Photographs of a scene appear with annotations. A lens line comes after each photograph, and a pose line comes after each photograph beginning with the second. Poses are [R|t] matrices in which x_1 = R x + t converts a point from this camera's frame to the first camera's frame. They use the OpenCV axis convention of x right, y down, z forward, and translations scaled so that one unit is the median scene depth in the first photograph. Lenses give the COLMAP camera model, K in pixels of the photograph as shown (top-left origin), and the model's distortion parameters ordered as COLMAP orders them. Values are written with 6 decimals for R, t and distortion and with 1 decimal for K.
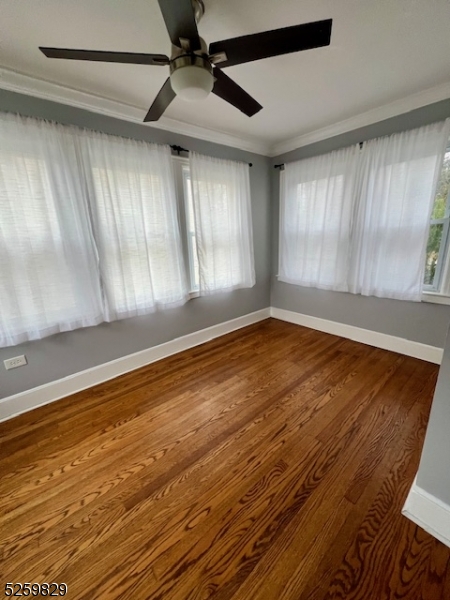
lens RADIAL K [[241.6, 0, 226.0], [0, 241.6, 303.2], [0, 0, 1]] dist [0.002392, 0.000345]
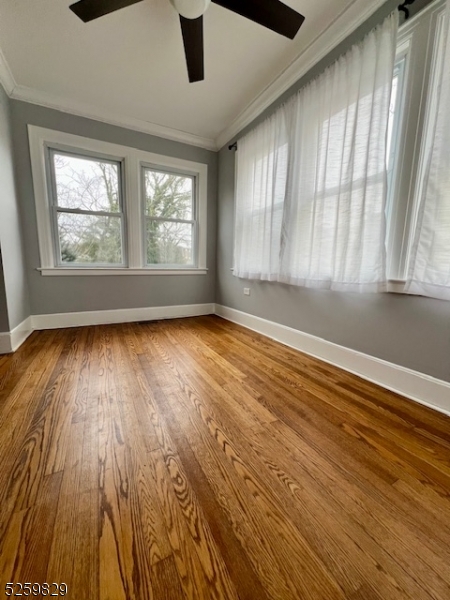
lens RADIAL K [[241.6, 0, 225.4], [0, 241.6, 297.9], [0, 0, 1]] dist [0.002392, 0.000345]
pose [[-0.231151, 0.167452, -0.958399, 0.531309], [-0.276429, 0.933176, 0.229715, -0.029814], [0.932821, 0.318029, -0.169416, 0.931624]]
